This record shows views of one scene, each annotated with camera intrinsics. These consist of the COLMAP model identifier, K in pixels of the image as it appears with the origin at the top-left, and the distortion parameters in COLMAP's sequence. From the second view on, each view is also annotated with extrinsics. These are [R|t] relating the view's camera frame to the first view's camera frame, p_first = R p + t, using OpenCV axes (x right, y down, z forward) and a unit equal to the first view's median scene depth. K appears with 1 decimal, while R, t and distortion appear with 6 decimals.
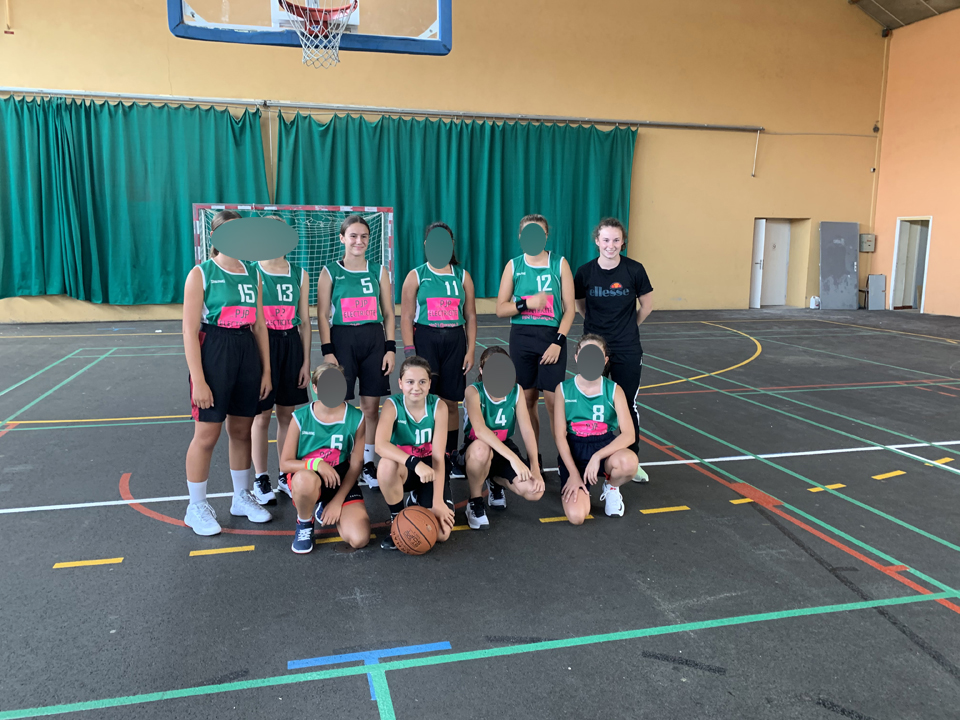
lens RADIAL K [[738.0, 0, 480.0], [0, 738.0, 360.0], [0, 0, 1]] dist [-0.005440, -0.007857]
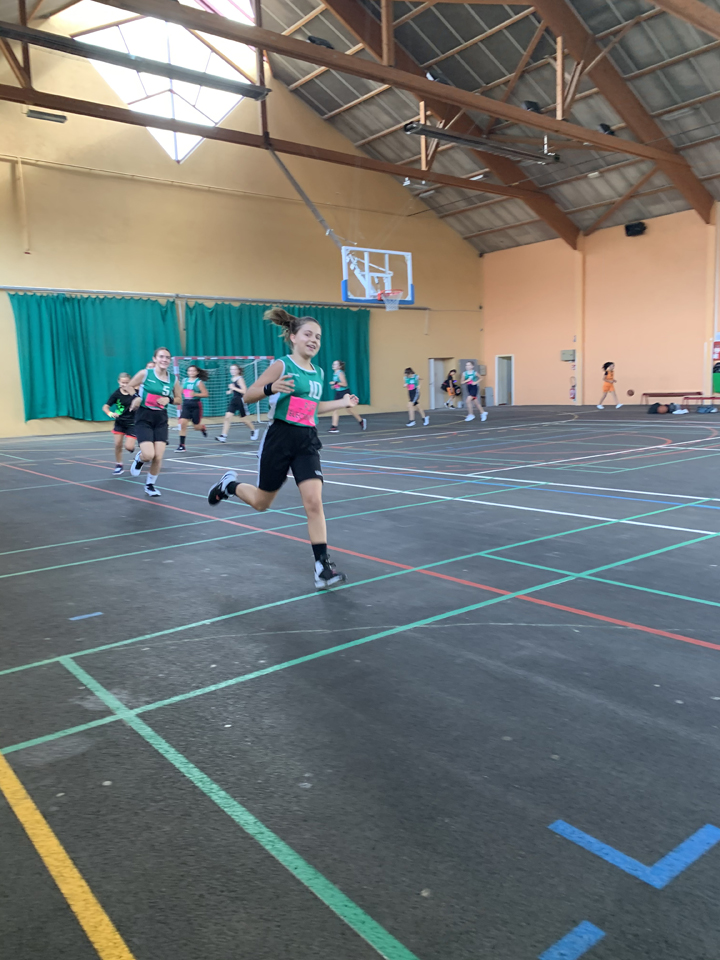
lens RADIAL K [[738.0, 0, 360.0], [0, 738.0, 480.0], [0, 0, 1]] dist [-0.005440, -0.007857]
pose [[0.915300, -0.089332, 0.392741, -0.596445], [0.101562, 0.994775, -0.010427, 0.120218], [-0.389758, 0.049431, 0.919590, -0.655495]]
